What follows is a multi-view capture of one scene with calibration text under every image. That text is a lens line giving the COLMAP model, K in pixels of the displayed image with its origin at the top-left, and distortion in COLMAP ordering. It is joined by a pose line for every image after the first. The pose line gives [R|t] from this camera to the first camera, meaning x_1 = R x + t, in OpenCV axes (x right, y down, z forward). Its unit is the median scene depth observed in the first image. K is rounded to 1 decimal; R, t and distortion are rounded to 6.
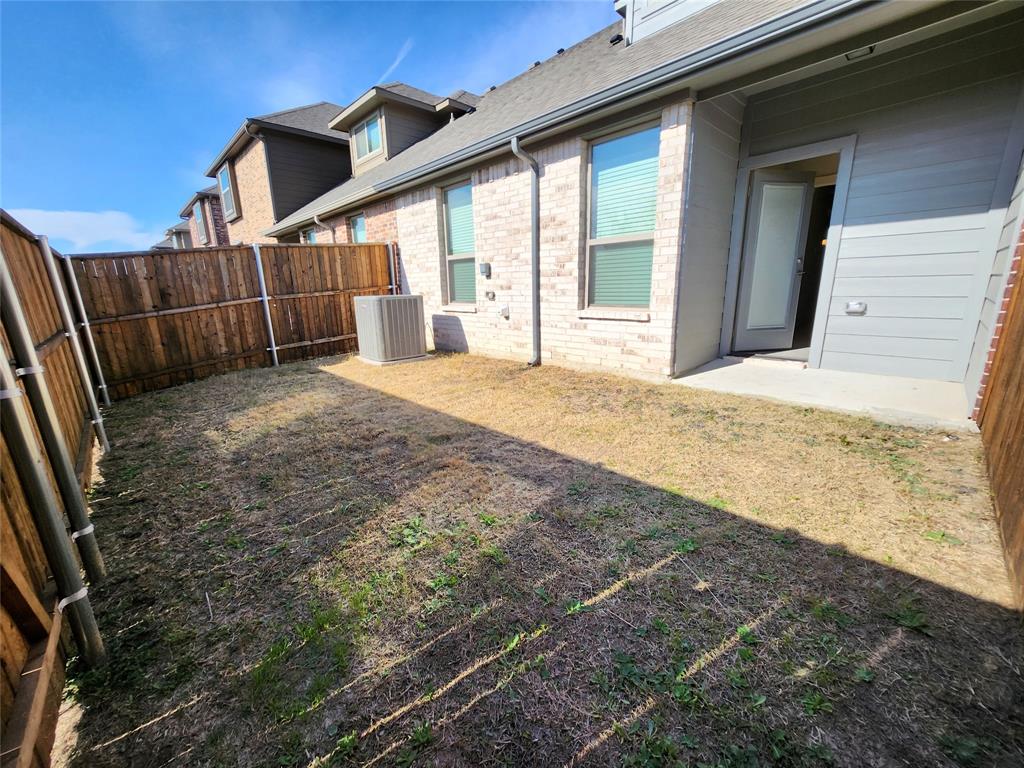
lens RADIAL K [[405.0, 0, 506.0], [0, 405.0, 386.8], [0, 0, 1]] dist [-0.002301, 0.002636]
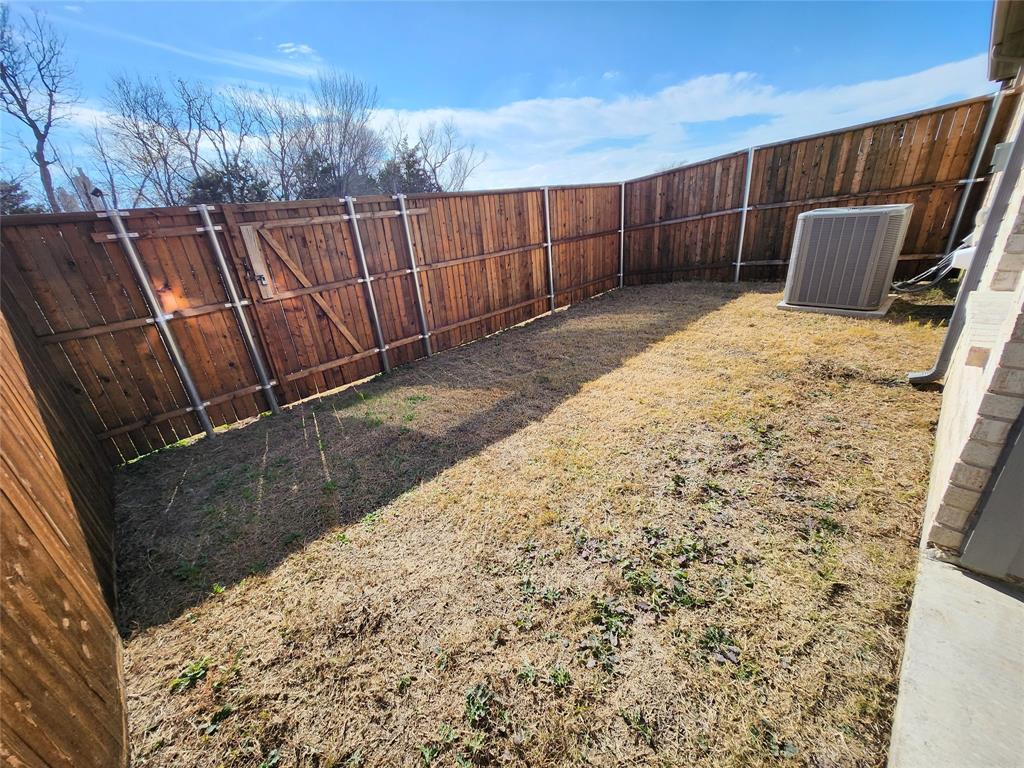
lens RADIAL K [[405.0, 0, 505.6], [0, 405.0, 388.9], [0, 0, 1]] dist [-0.002301, 0.002636]
pose [[0.014720, 0.428873, -0.903245, 0.488405], [-0.149107, 0.894184, 0.422141, -0.173959], [0.988712, 0.128466, 0.077110, 0.463955]]
